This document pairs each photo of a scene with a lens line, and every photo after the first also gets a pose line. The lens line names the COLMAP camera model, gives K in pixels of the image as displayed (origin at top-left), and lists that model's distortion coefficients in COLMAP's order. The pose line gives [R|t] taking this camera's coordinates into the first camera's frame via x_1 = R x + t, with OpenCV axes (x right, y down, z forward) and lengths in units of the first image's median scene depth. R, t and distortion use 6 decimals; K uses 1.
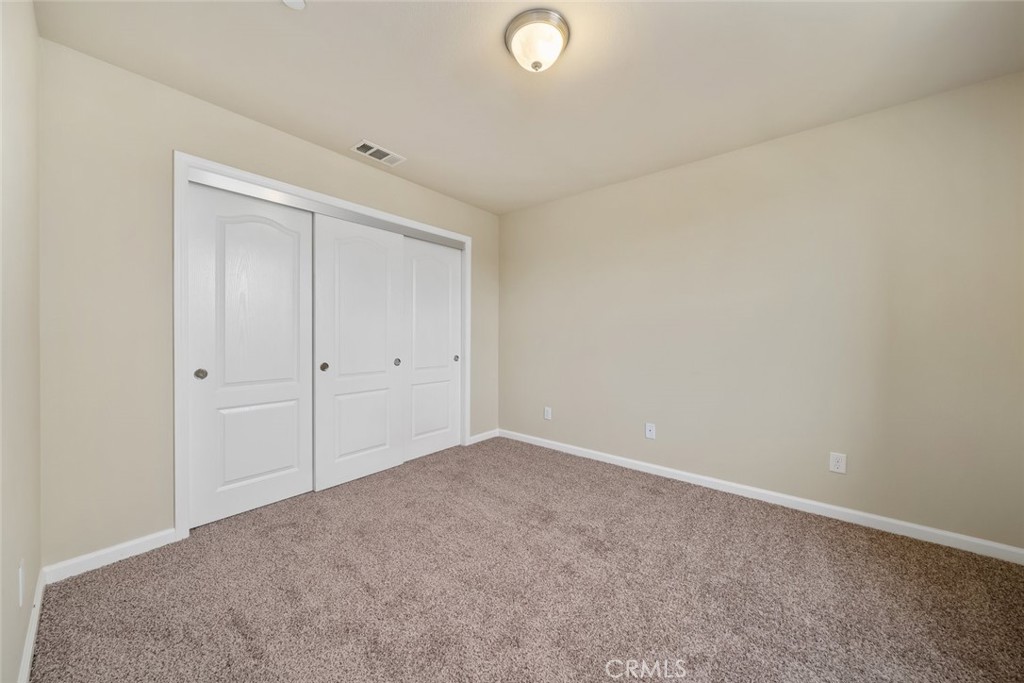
lens RADIAL K [[531.4, 0, 512.0], [0, 531.4, 341.5], [0, 0, 1]] dist [-0.000043, 0.000610]
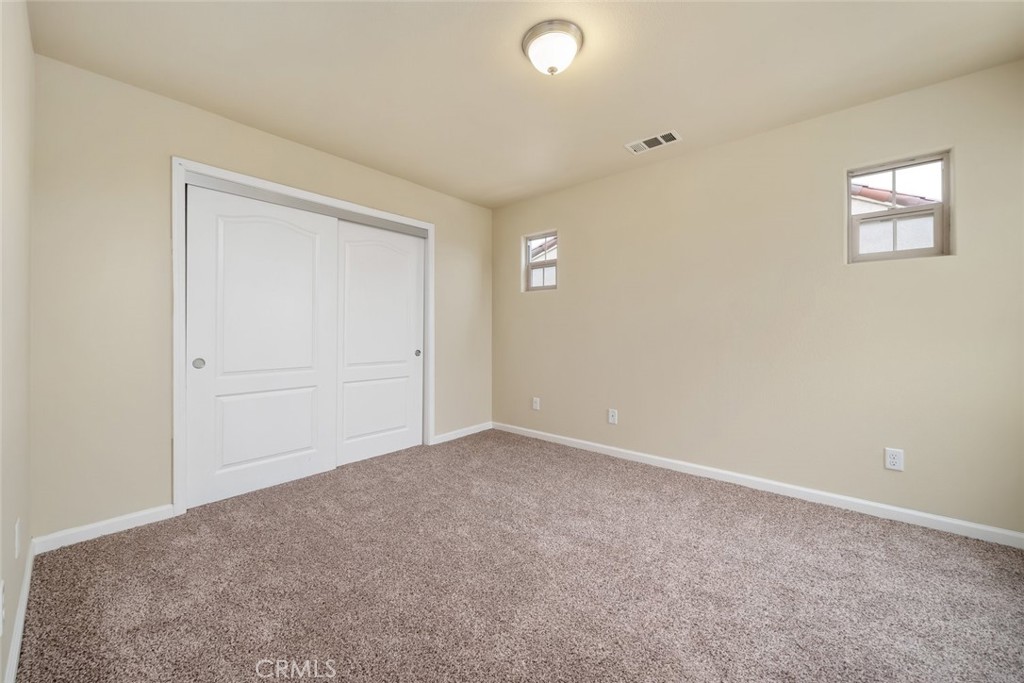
lens RADIAL K [[382.1, 0, 512.5], [0, 382.1, 336.5], [0, 0, 1]] dist [-0.000387, 0.000064]
pose [[0.977073, 0.008644, -0.212729, 0.203714], [-0.007606, 0.999955, 0.005699, -0.002523], [0.212768, -0.003950, 0.977095, 0.368849]]
